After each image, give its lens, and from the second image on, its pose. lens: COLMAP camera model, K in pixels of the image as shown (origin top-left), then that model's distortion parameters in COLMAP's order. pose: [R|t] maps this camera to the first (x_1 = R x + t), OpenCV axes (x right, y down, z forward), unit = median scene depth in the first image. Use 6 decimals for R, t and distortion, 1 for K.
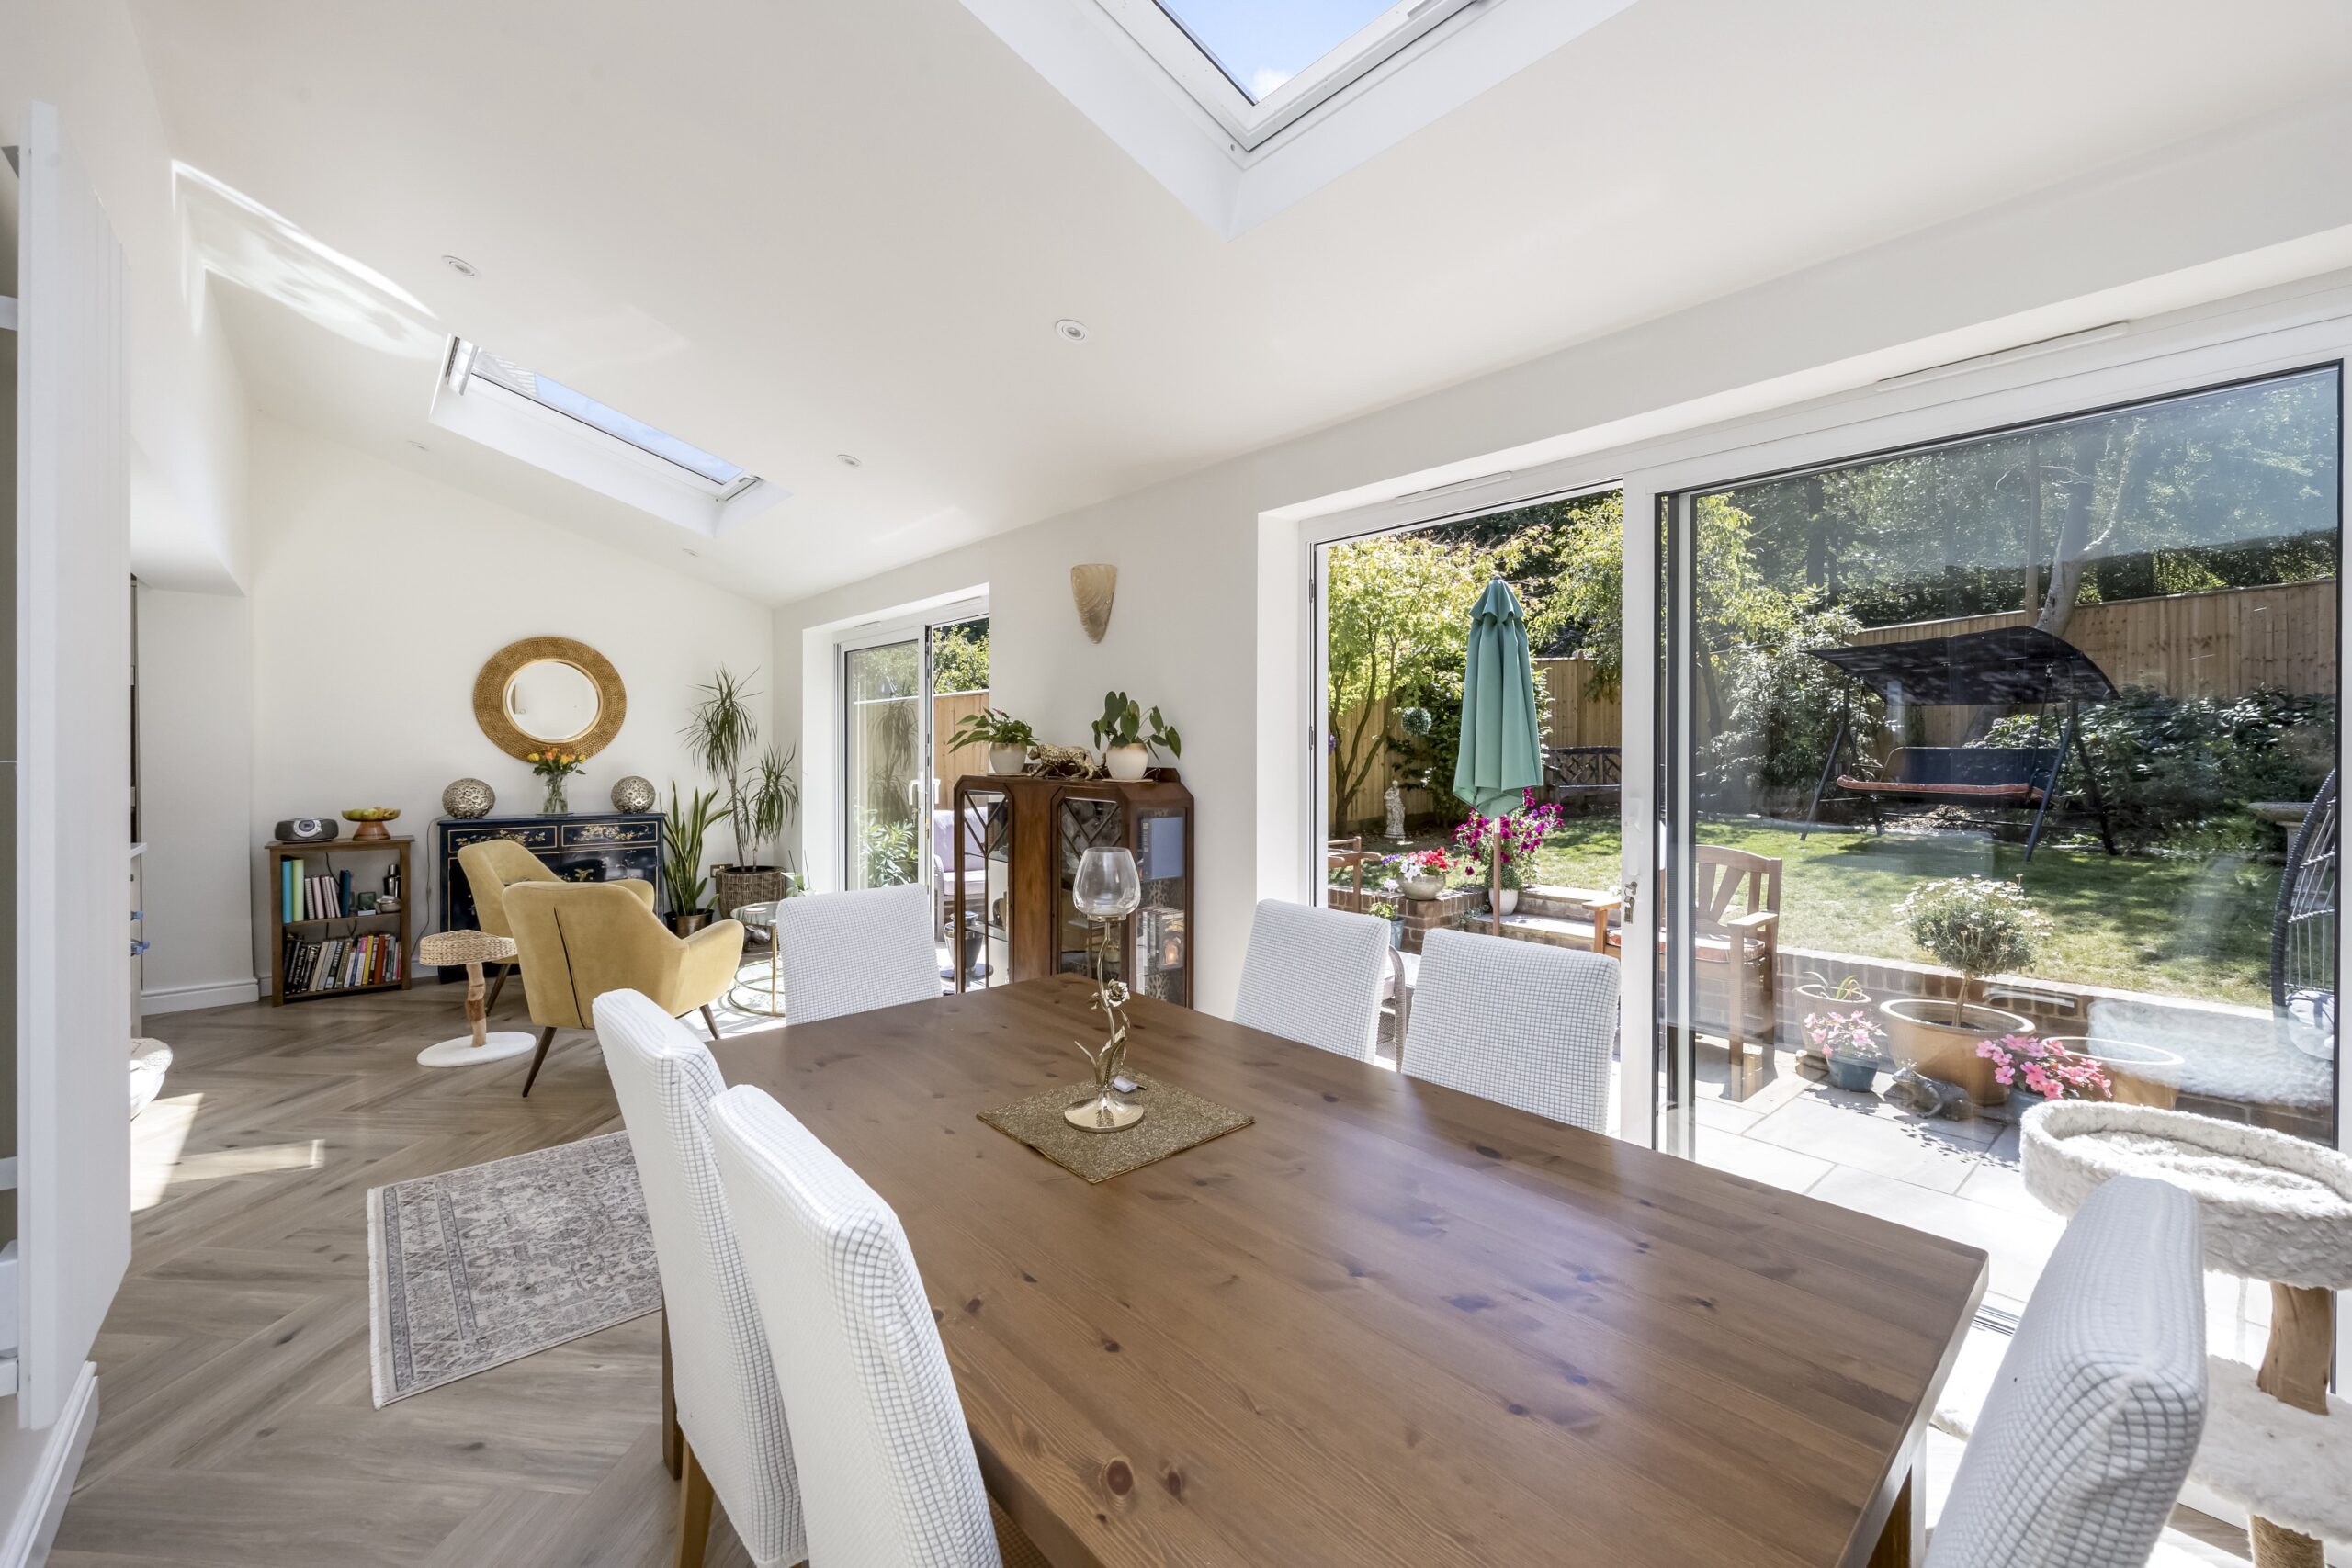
lens RADIAL K [[940.8, 0, 1171.6], [0, 940.8, 763.6], [0, 0, 1]] dist [-0.001361, -0.000175]
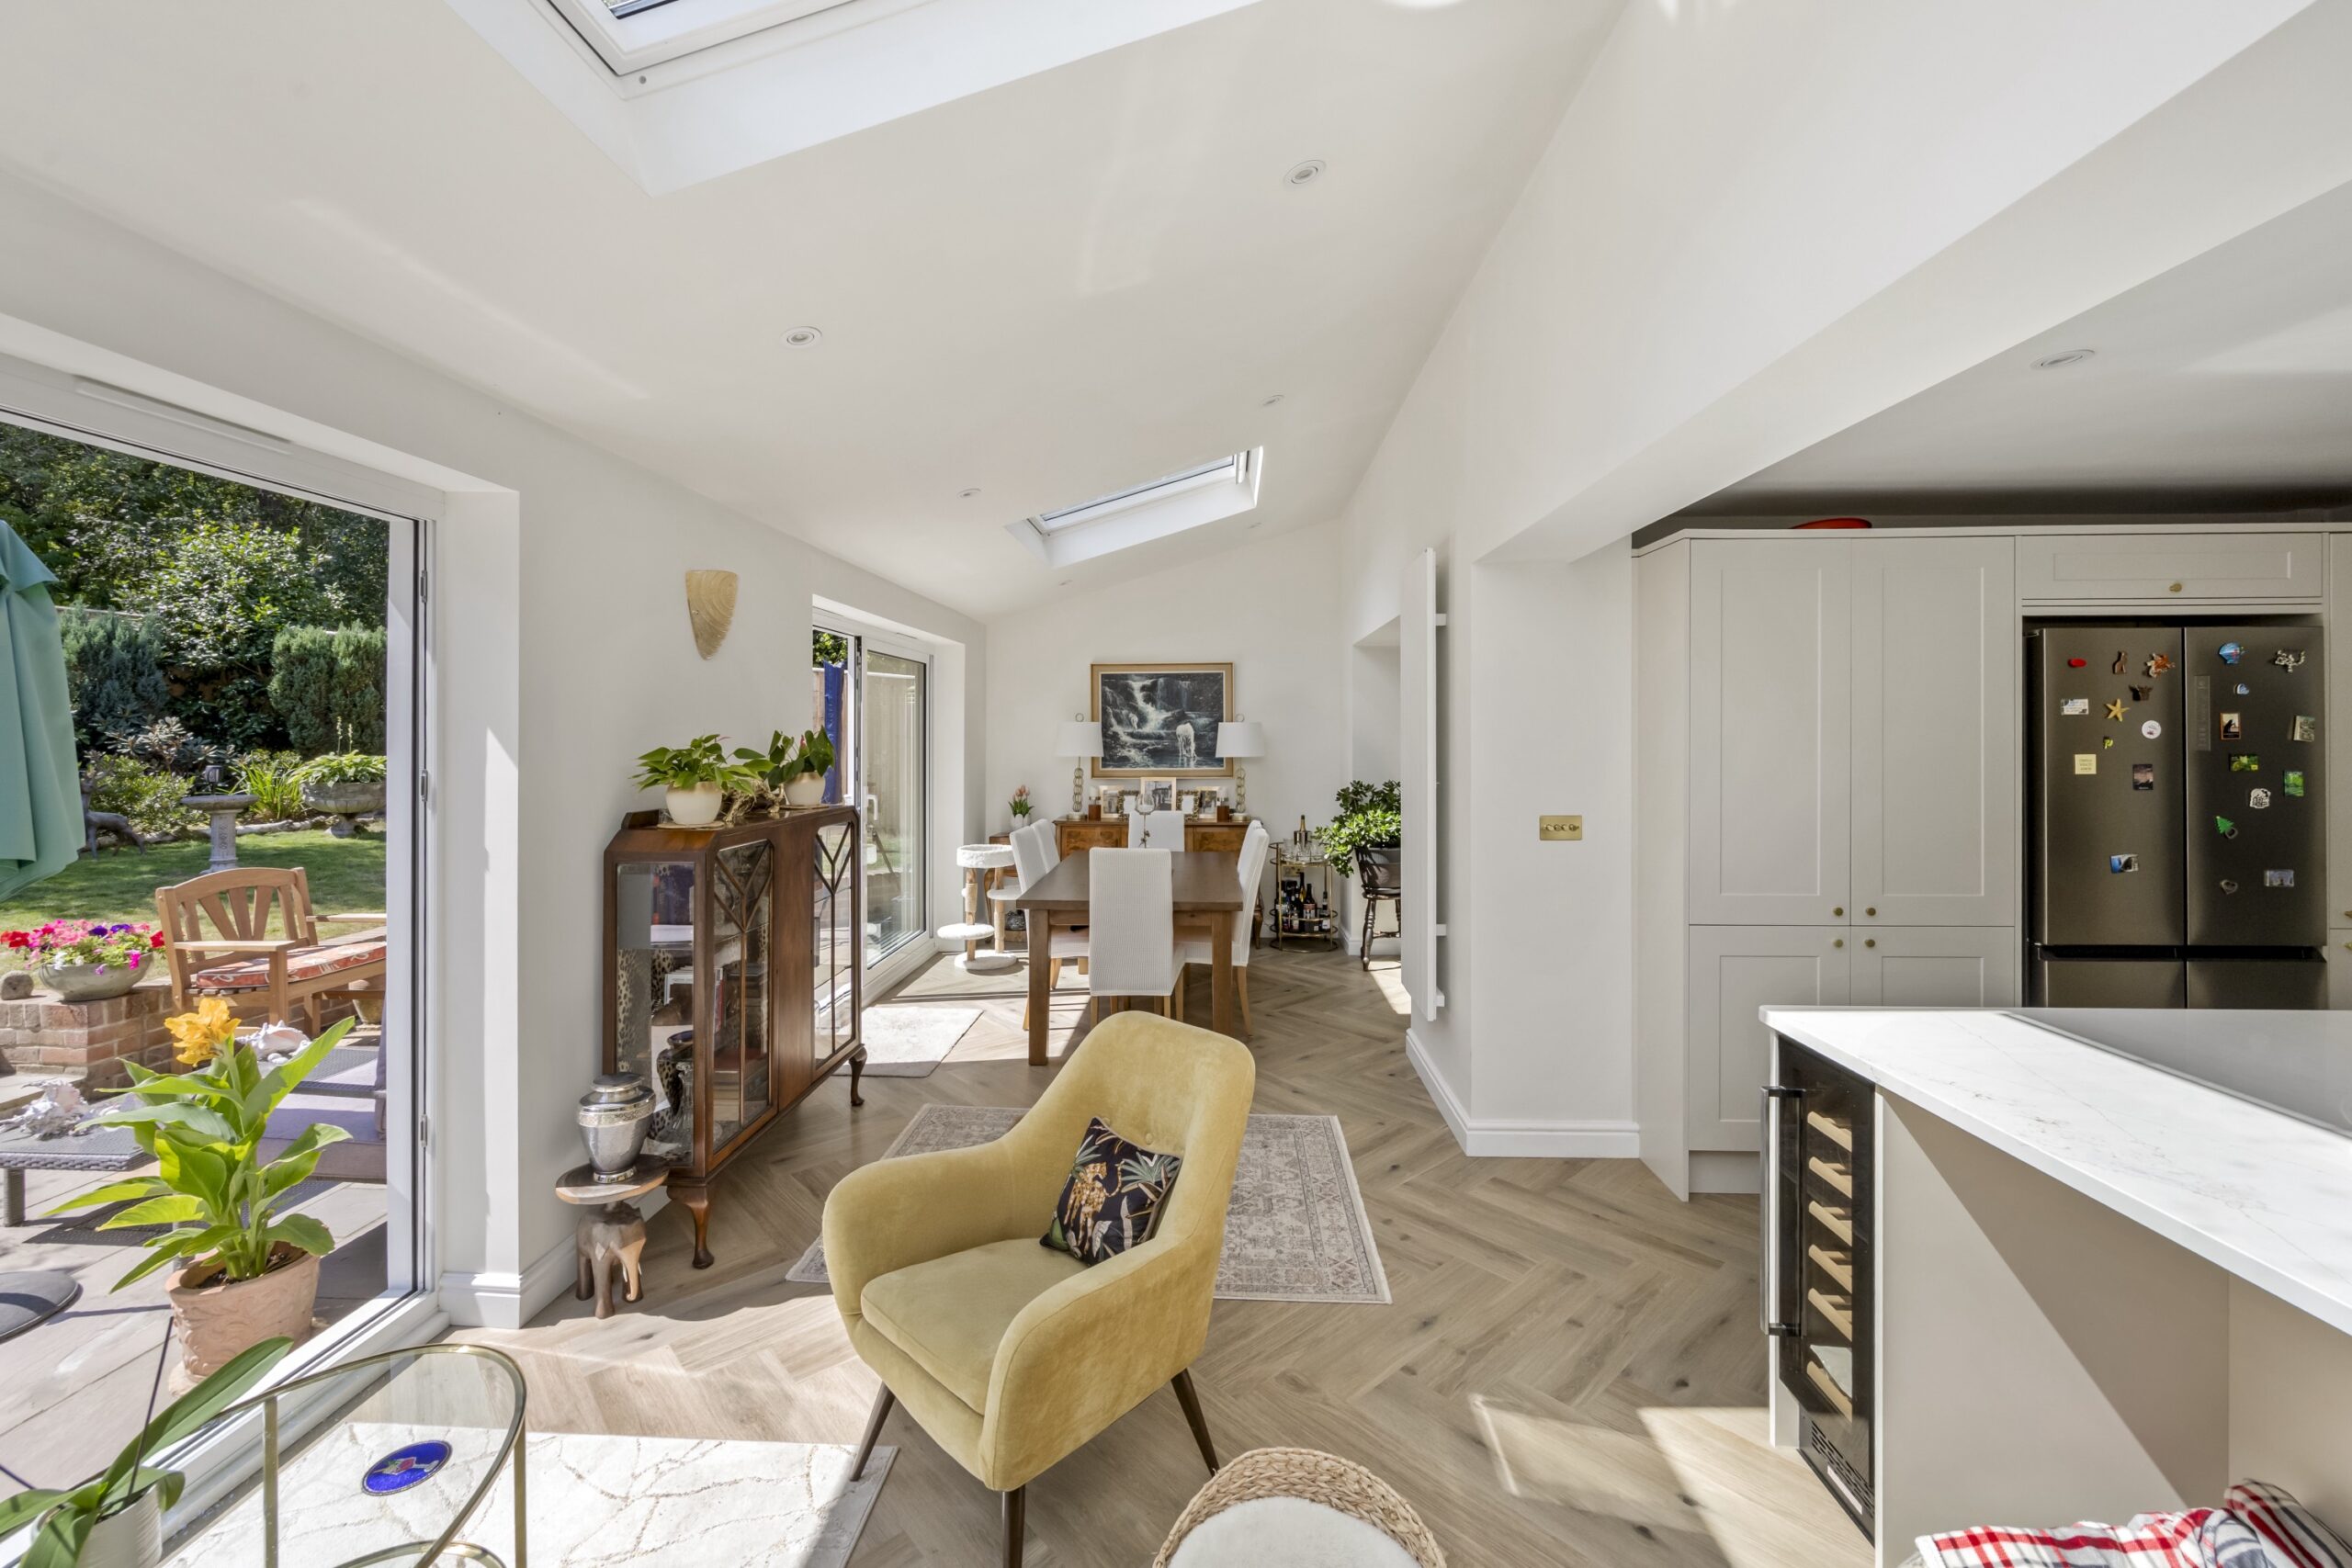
lens RADIAL K [[996.0, 0, 1176.3], [0, 996.0, 742.9], [0, 0, 1]] dist [-0.000350, -0.000155]
pose [[-0.726003, -0.006507, 0.687661, -0.764566], [0.009522, 0.999764, 0.019513, -0.048837], [-0.687626, 0.020714, -0.725770, 1.025019]]
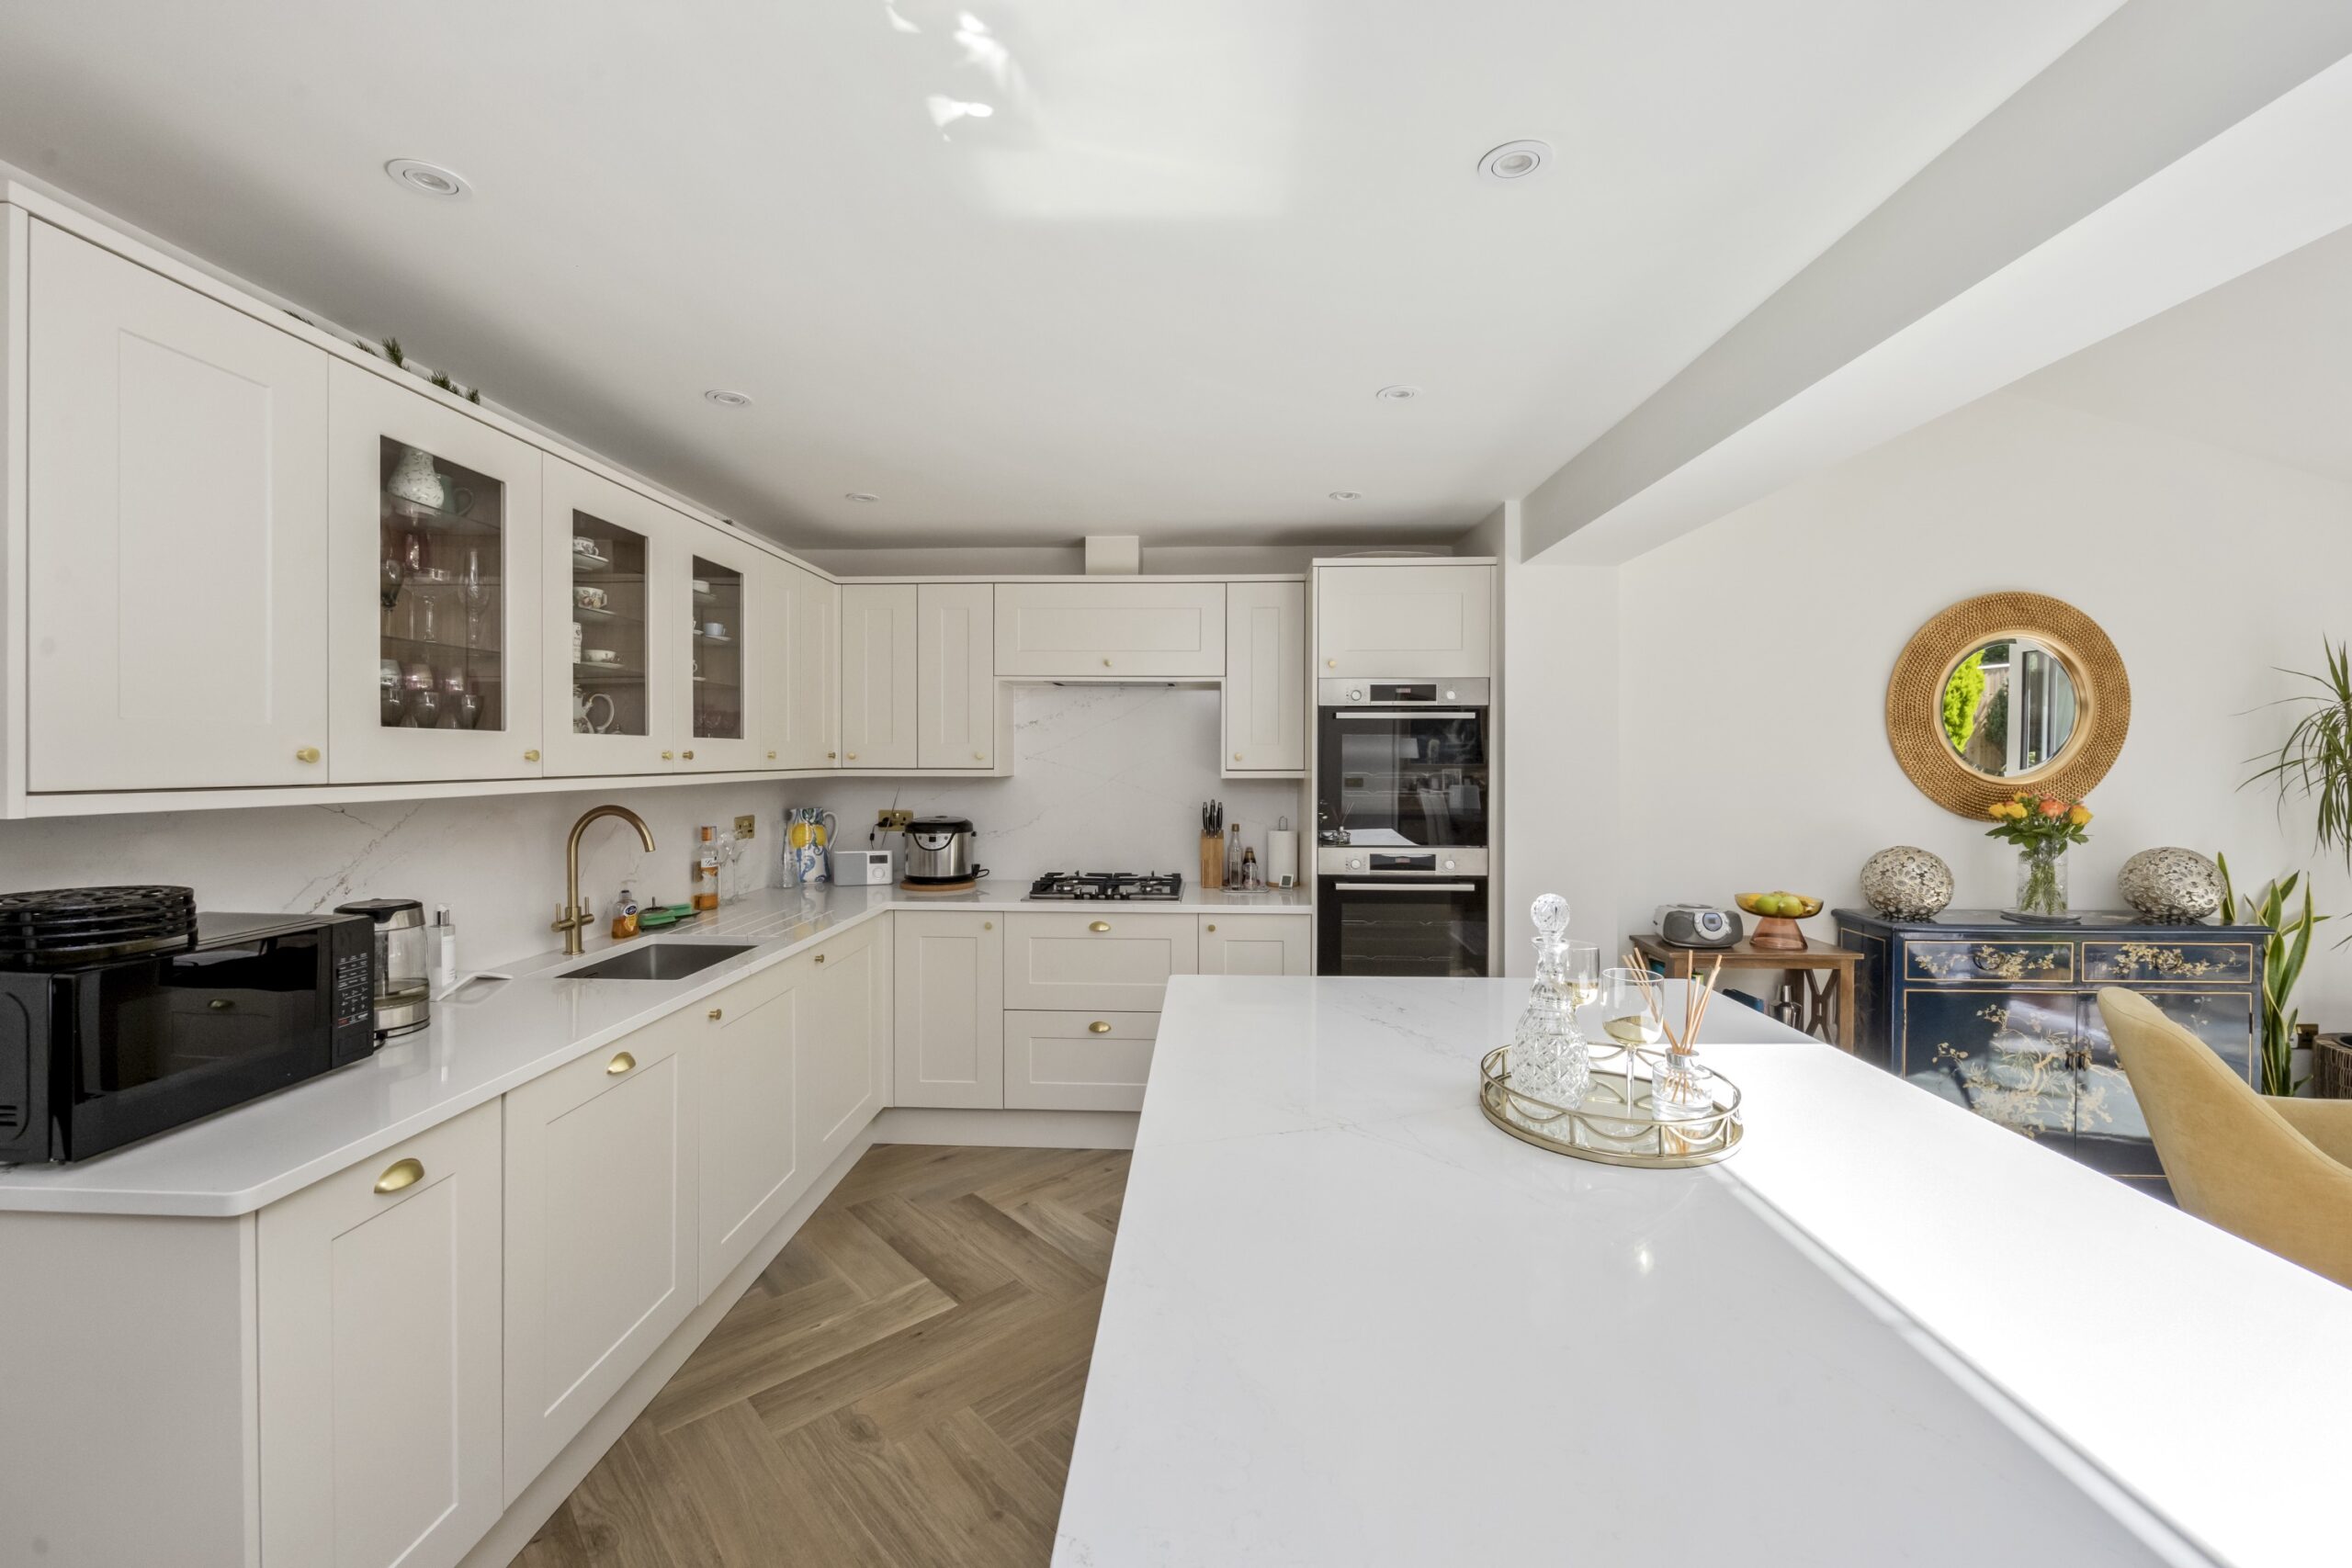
lens RADIAL K [[937.7, 0, 1175.8], [0, 937.7, 764.8], [0, 0, 1]] dist [-0.015853, 0.000040]
pose [[0.728174, 0.008021, -0.685345, -0.753784], [-0.007754, 0.999964, 0.003464, -0.037943], [0.685348, 0.002792, 0.728210, 0.298759]]
